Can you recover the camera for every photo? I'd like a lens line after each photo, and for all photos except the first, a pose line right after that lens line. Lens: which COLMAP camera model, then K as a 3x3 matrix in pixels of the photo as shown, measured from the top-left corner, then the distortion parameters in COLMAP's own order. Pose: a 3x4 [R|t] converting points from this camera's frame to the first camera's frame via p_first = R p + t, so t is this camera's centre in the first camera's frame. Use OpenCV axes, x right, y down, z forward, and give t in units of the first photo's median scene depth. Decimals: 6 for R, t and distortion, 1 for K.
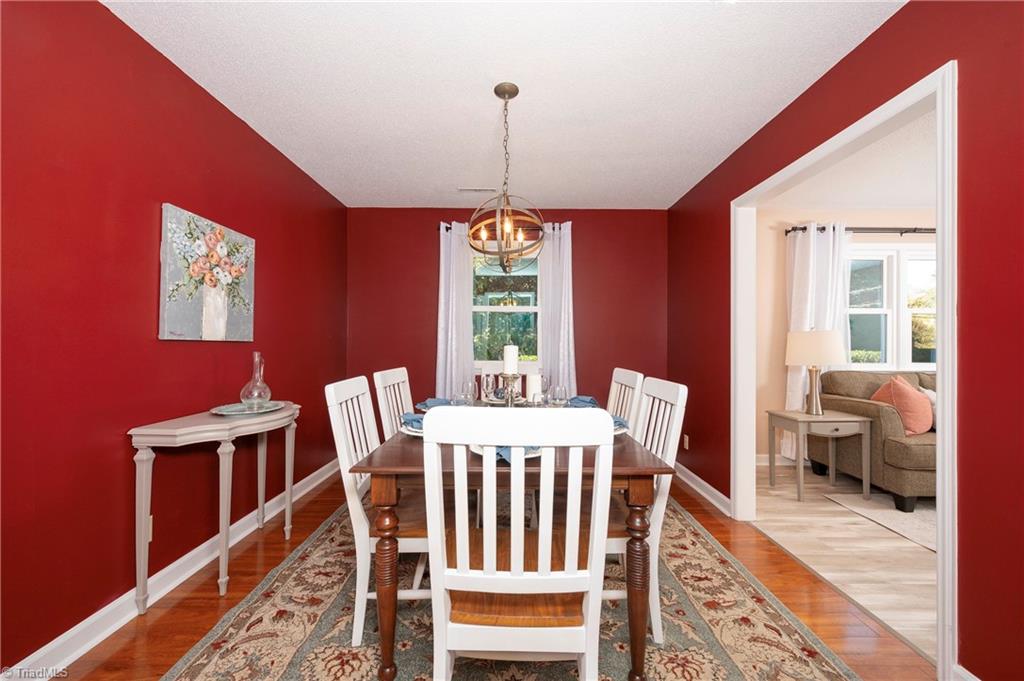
lens RADIAL K [[401.1, 0, 510.8], [0, 401.1, 340.5], [0, 0, 1]] dist [0.002452, -0.000179]
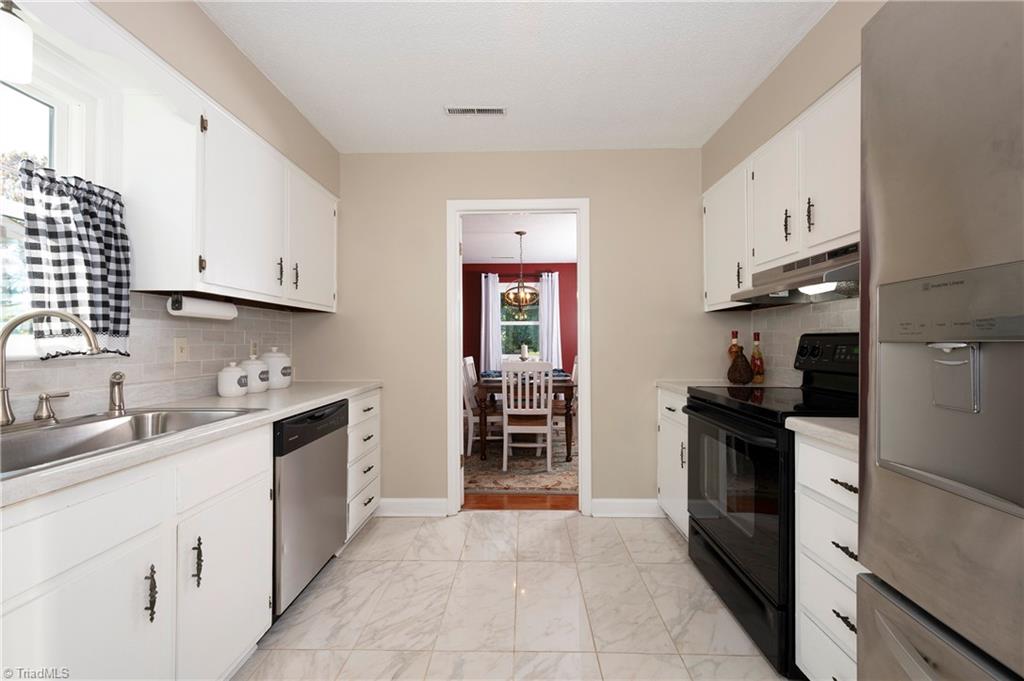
lens RADIAL K [[401.1, 0, 512.4], [0, 401.1, 341.0], [0, 0, 1]] dist [0.002452, -0.000179]
pose [[0.999682, -0.010310, -0.023003, -0.014352], [0.010397, 0.999939, 0.003664, -0.020067], [0.022964, -0.003902, 0.999729, -1.234587]]
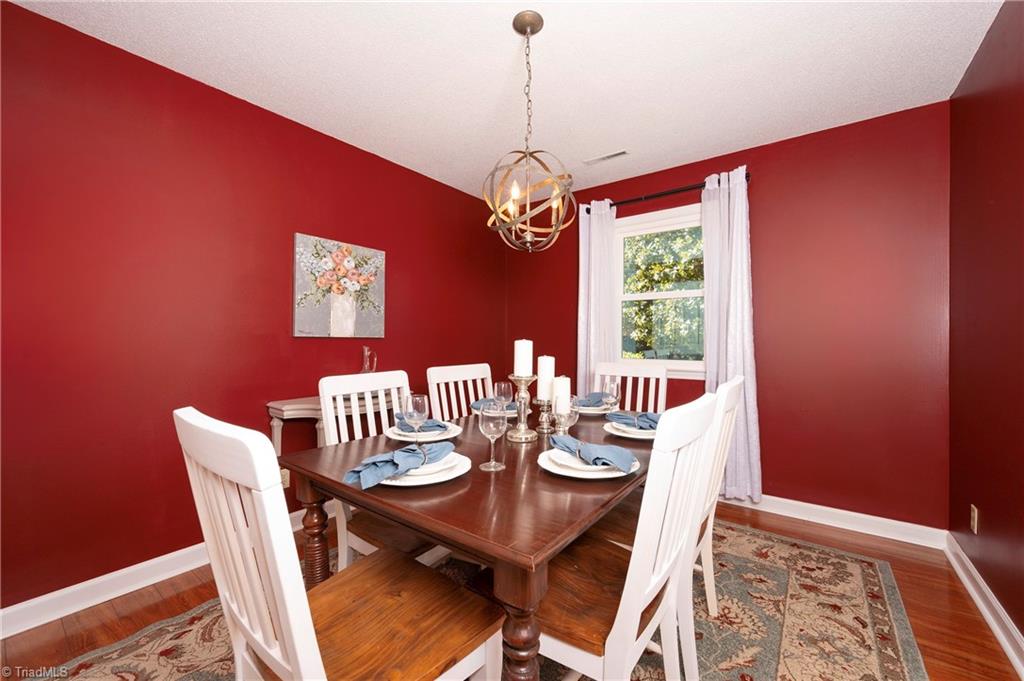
lens RADIAL K [[401.1, 0, 512.0], [0, 401.1, 340.0], [0, 0, 1]] dist [0.002452, -0.000179]
pose [[0.800204, -0.003404, -0.599718, 0.425365], [0.008286, 0.999951, 0.005381, 0.006365], [0.599670, -0.009275, 0.800193, 0.318431]]
